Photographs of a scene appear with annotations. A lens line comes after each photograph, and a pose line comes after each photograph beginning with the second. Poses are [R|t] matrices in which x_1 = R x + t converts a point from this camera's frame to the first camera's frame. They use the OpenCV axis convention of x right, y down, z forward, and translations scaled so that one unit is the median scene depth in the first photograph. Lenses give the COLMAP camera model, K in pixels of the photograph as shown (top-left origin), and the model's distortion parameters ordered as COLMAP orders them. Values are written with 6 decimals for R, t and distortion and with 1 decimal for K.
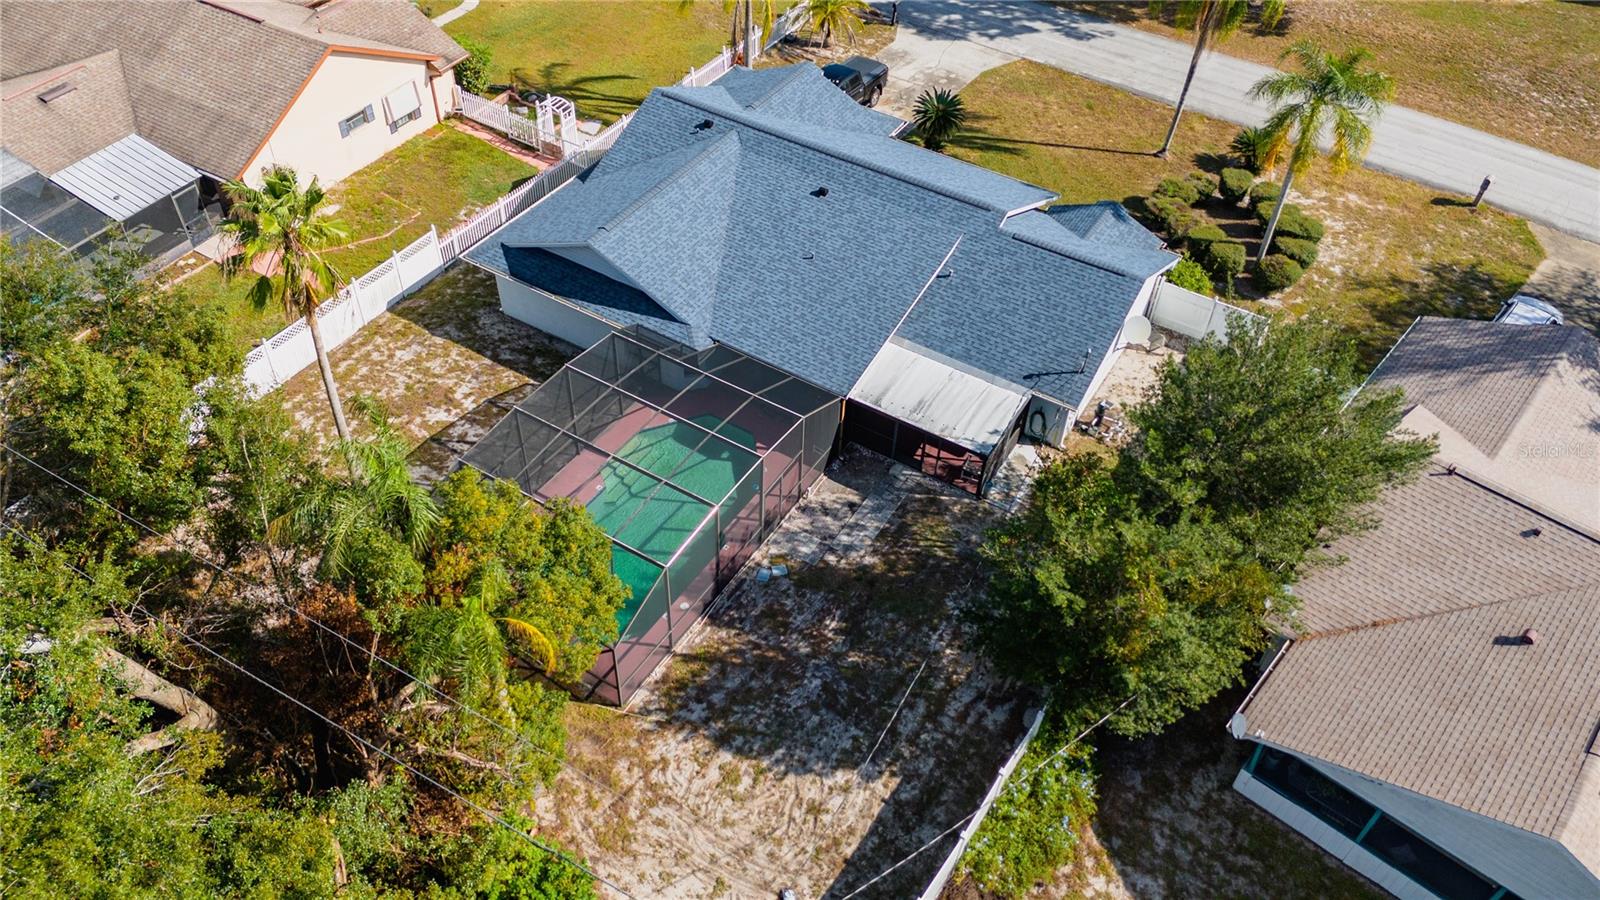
lens RADIAL K [[1200.5, 0, 800.0], [0, 1200.5, 450.0], [0, 0, 1]] dist [0.038734, -0.000887]
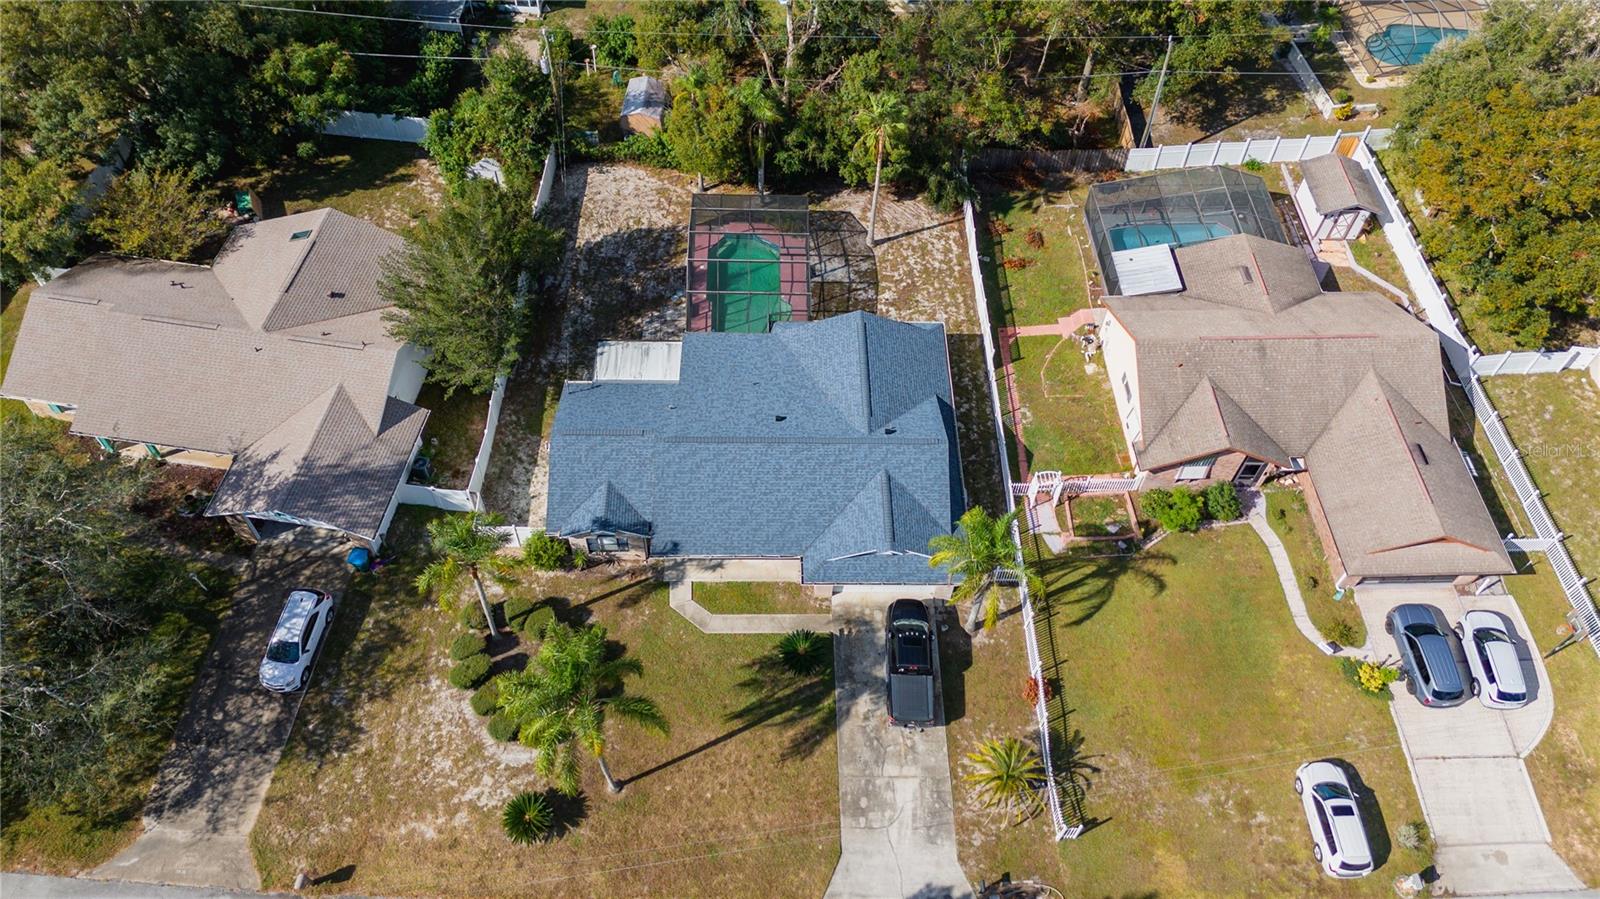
lens RADIAL K [[1170.2, 0, 800.0], [0, 1170.2, 449.5], [0, 0, 1]] dist [0.049023, -0.002940]
pose [[-0.840863, 0.393519, -0.371607, 0.523588], [-0.426665, -0.059489, 0.902451, -1.464695], [0.333025, 0.917390, 0.217923, 0.710265]]
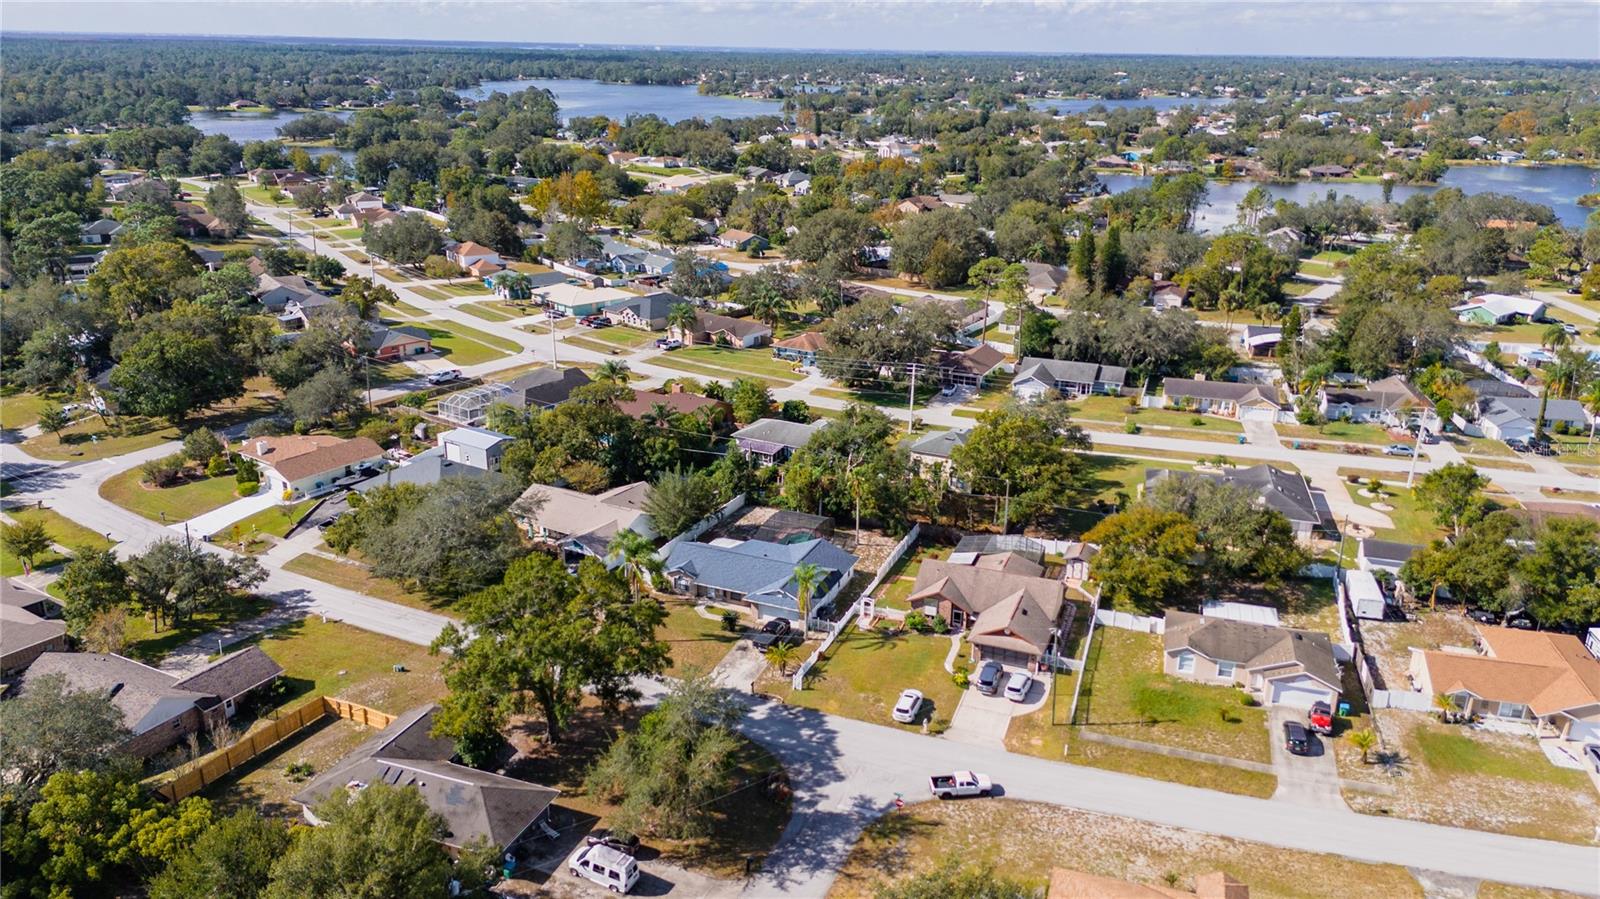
lens RADIAL K [[1178.2, 0, 800.0], [0, 1178.2, 449.5], [0, 0, 1]] dist [0.226370, -0.000725]
pose [[-0.987141, -0.003197, -0.159822, 0.456634], [-0.144514, 0.445207, 0.883689, -3.305694], [0.068329, 0.895422, -0.439944, 2.173444]]
